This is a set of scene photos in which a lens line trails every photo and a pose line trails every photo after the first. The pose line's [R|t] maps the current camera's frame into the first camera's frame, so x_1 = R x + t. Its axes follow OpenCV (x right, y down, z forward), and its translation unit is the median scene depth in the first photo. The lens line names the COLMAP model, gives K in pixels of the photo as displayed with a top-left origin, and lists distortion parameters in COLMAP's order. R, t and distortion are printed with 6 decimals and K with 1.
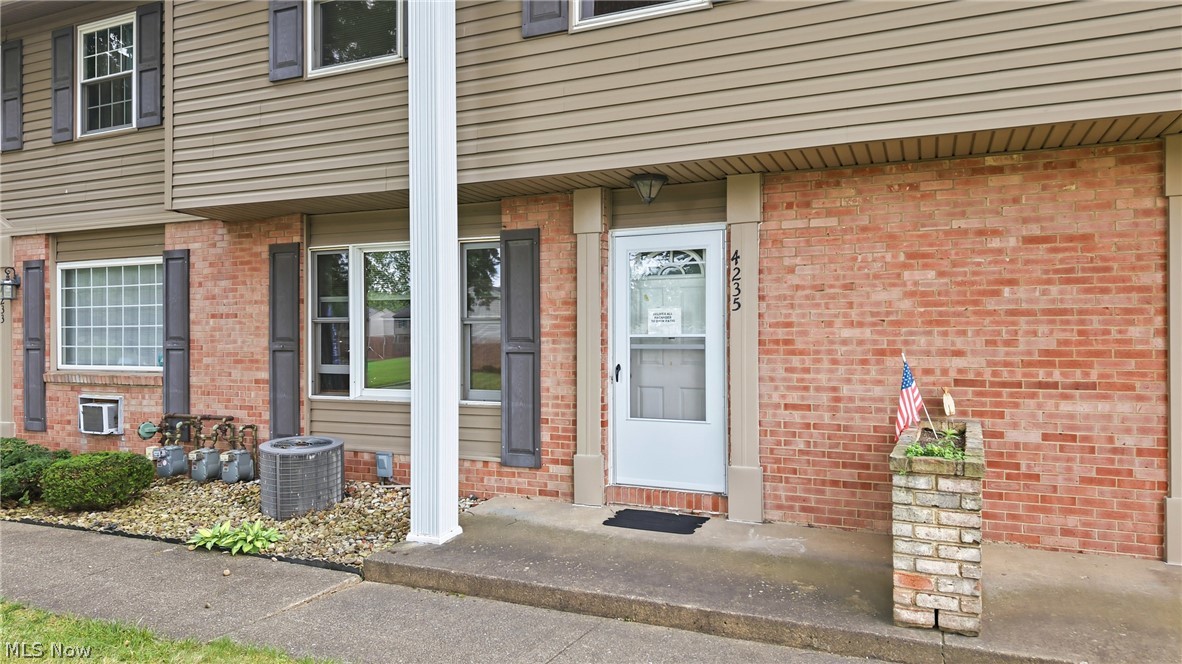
lens RADIAL K [[789.2, 0, 591.0], [0, 789.2, 332.0], [0, 0, 1]] dist [0.009283, -0.000386]
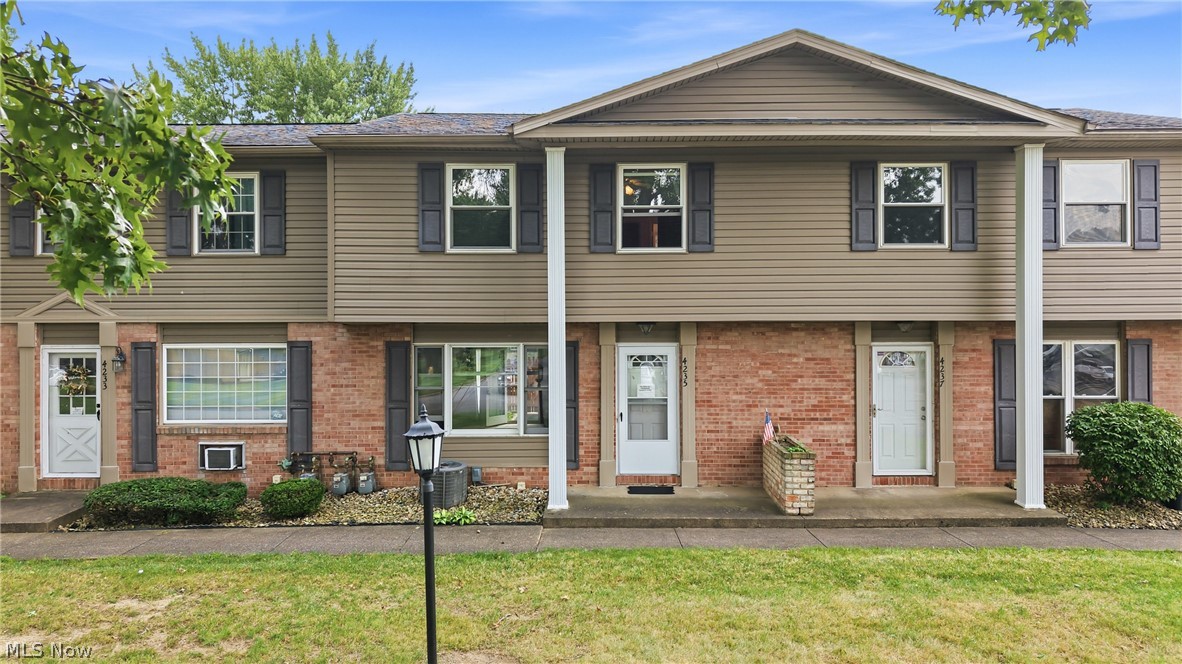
lens RADIAL K [[779.1, 0, 588.3], [0, 779.1, 332.9], [0, 0, 1]] dist [0.067239, -0.084875]
pose [[0.914678, 0.000406, 0.404183, -0.867568], [-0.000897, 0.999999, 0.001026, -0.167773], [-0.404182, -0.001301, 0.914678, -0.775345]]
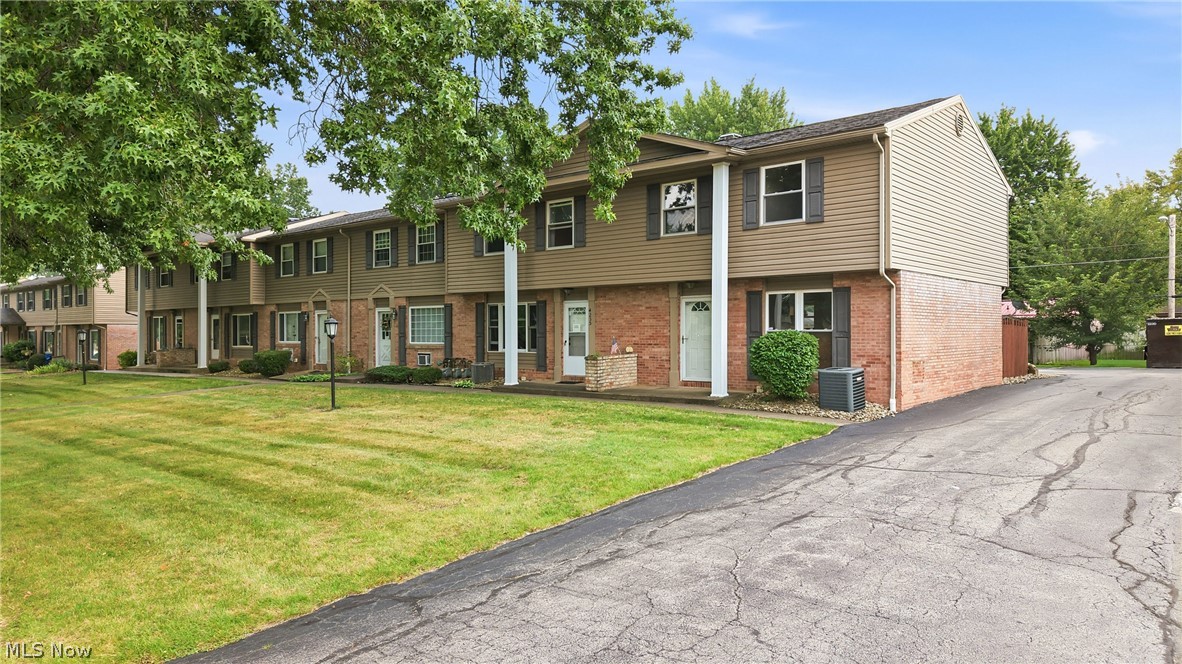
lens RADIAL K [[772.1, 0, 594.6], [0, 772.1, 331.8], [0, 0, 1]] dist [0.162774, -0.333309]
pose [[0.960288, 0.000683, -0.279010, 1.162390], [-0.000133, 0.999998, 0.001991, -0.002811], [0.279011, -0.001875, 0.960286, -2.339226]]
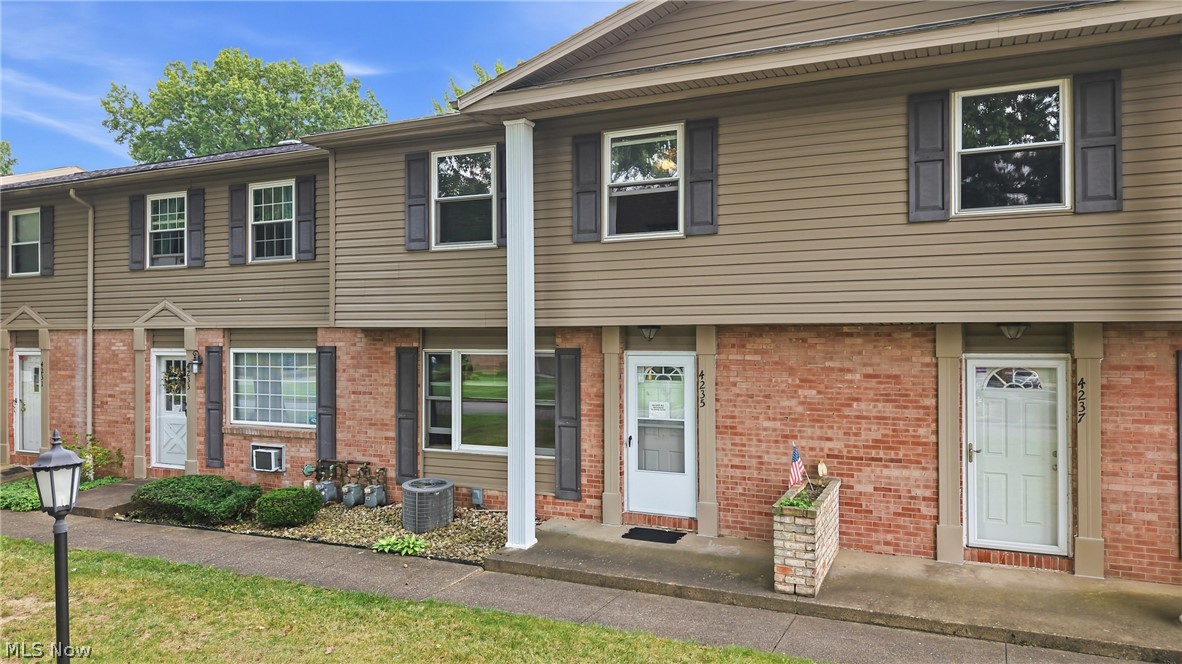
lens RADIAL K [[781.7, 0, 591.0], [0, 781.7, 332.0], [0, 0, 1]] dist [0.040613, -0.034083]
pose [[0.999995, -0.000465, -0.003095, -0.042736], [0.000466, 1.000000, 0.000409, -0.181101], [0.003095, -0.000410, 0.999995, -0.623432]]
